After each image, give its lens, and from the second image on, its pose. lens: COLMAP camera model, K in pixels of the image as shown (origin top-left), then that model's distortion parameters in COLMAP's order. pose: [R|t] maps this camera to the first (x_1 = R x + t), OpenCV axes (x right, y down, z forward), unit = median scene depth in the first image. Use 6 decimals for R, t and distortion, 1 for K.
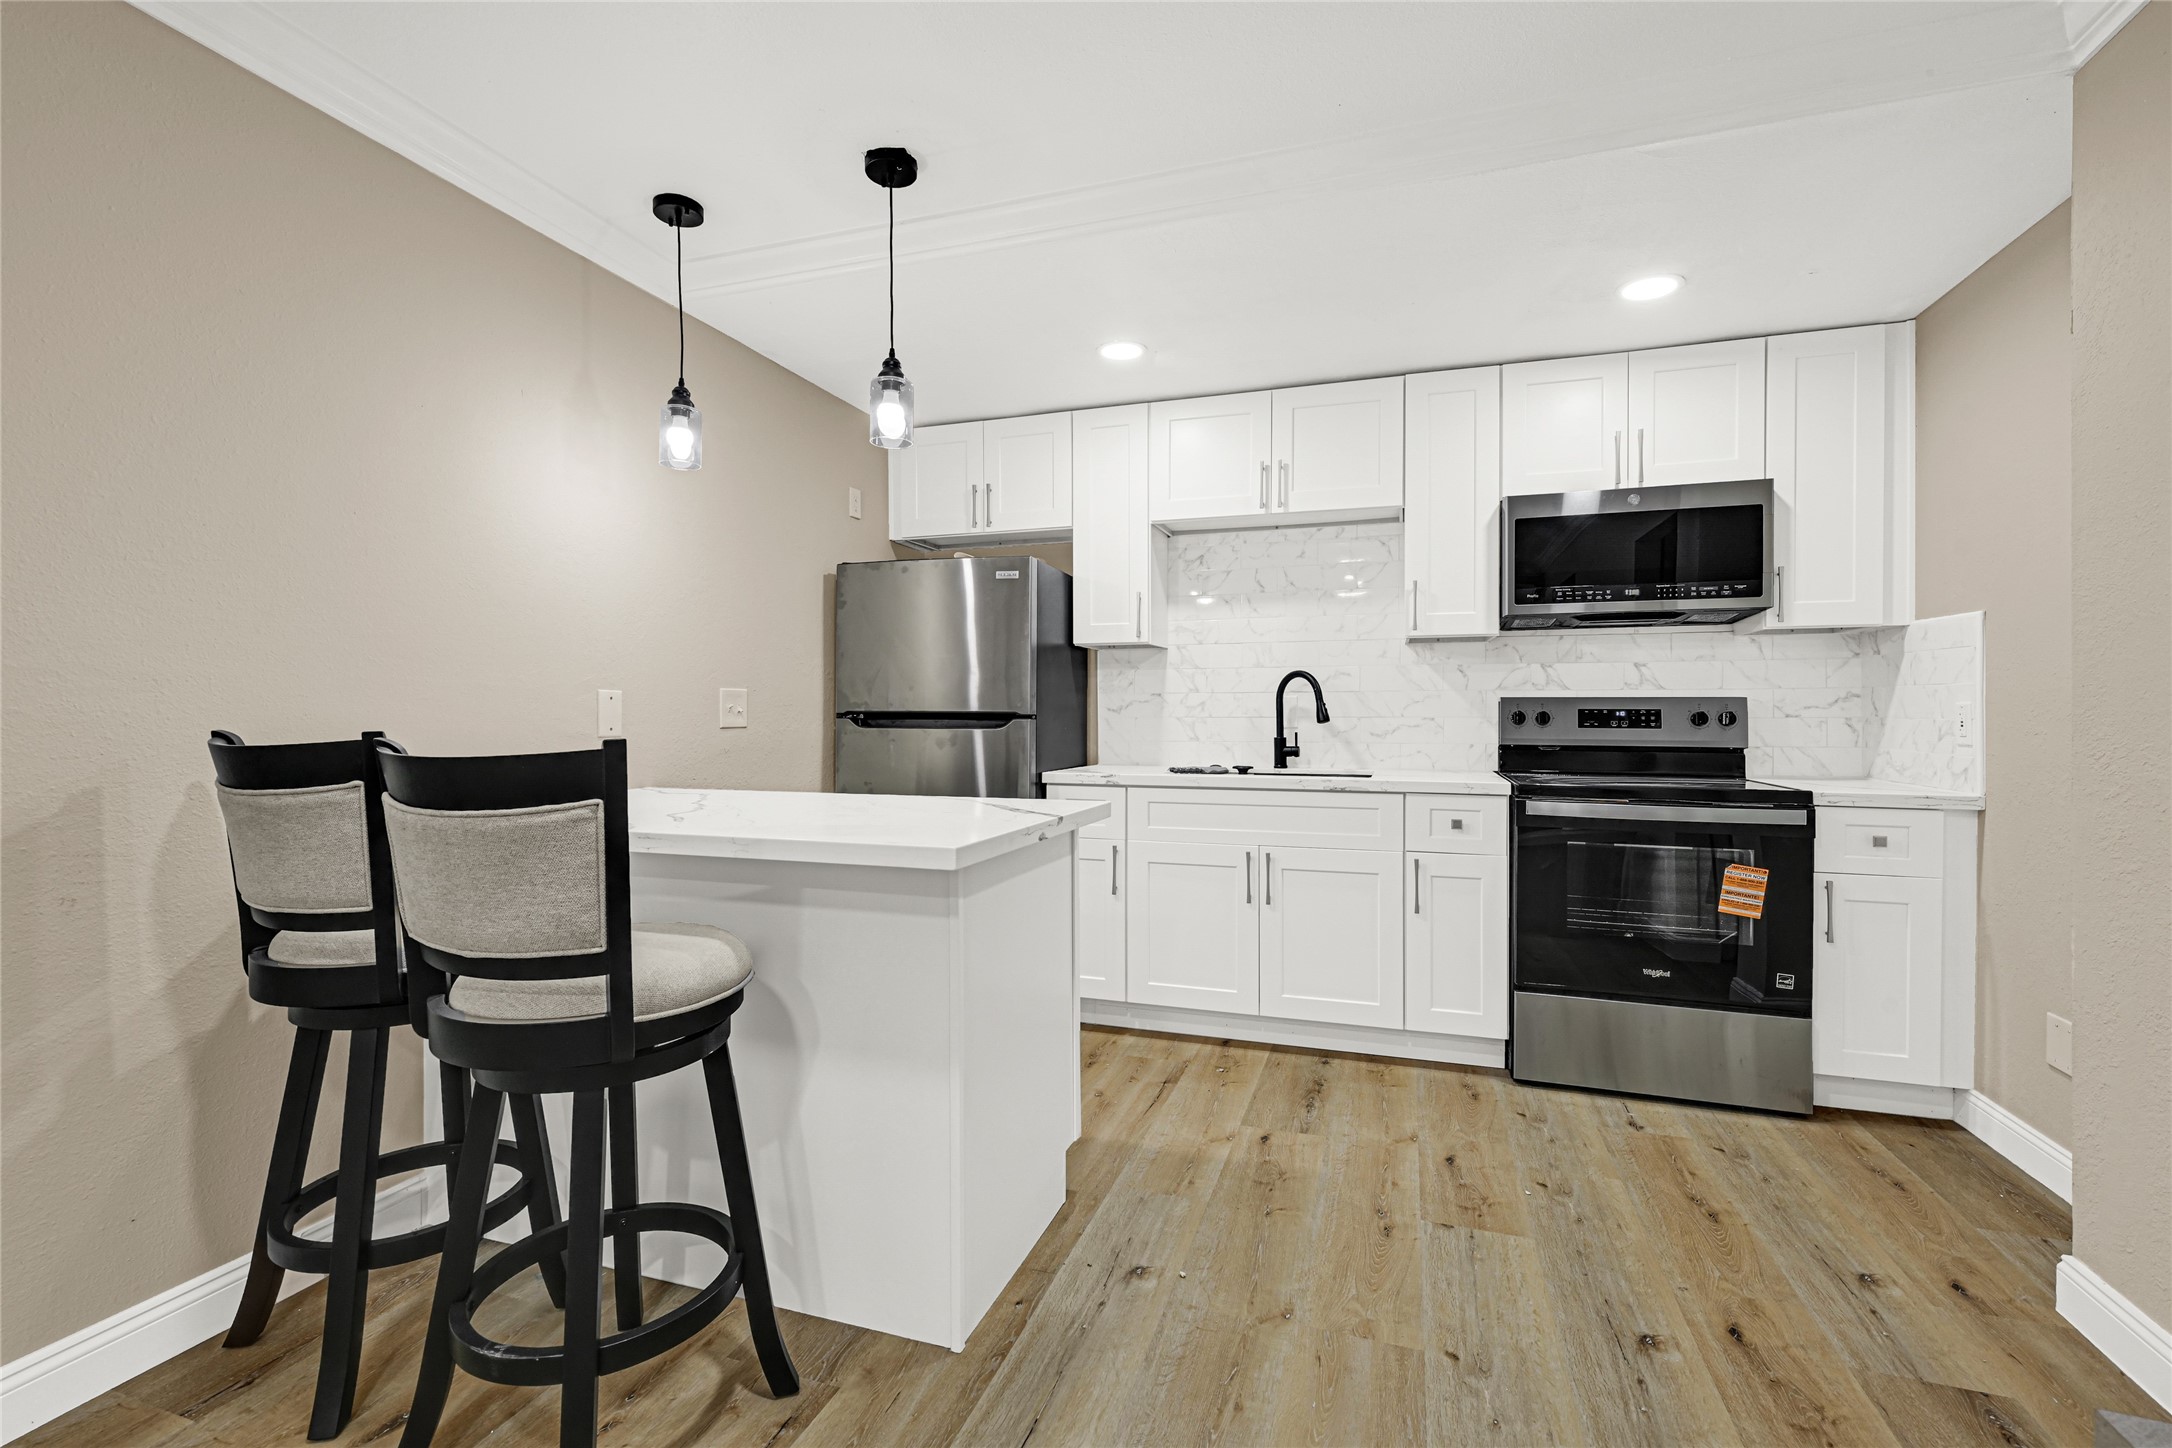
lens RADIAL K [[946.5, 0, 1085.6], [0, 946.5, 718.5], [0, 0, 1]] dist [-0.001997, -0.000298]
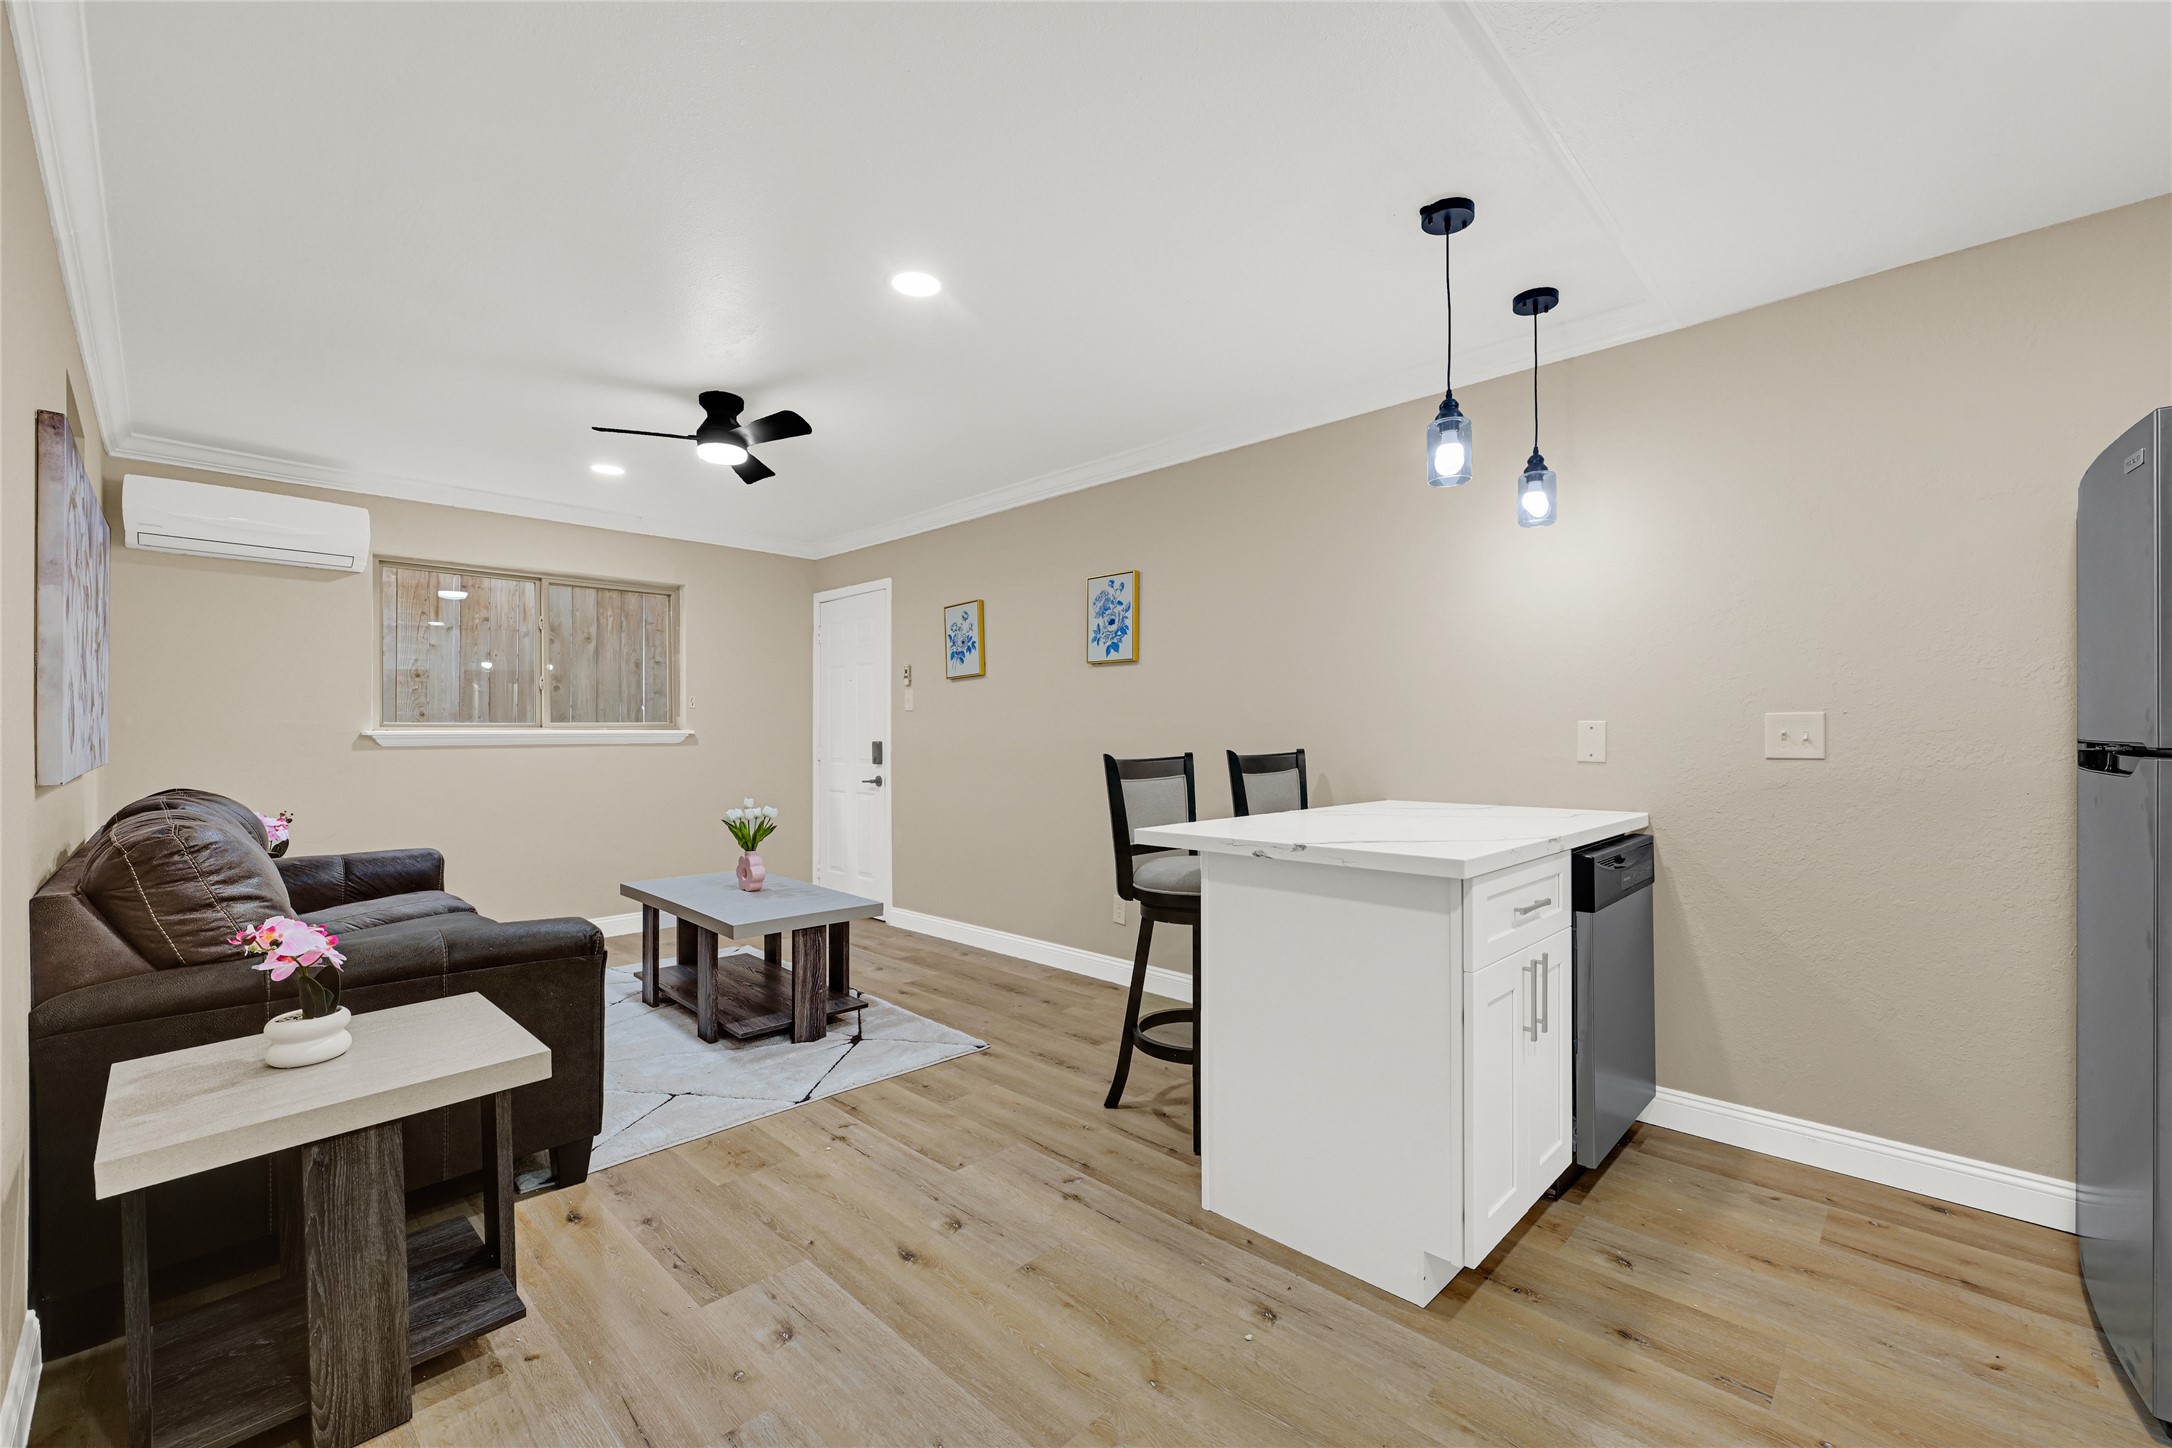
lens RADIAL K [[887.6, 0, 1083.1], [0, 887.6, 734.8], [0, 0, 1]] dist [-0.001190, 0.000259]
pose [[-0.429614, -0.000529, -0.903013, 0.607030], [-0.001577, 0.999999, 0.000164, -0.010473], [0.903011, 0.001495, -0.429614, 0.764314]]
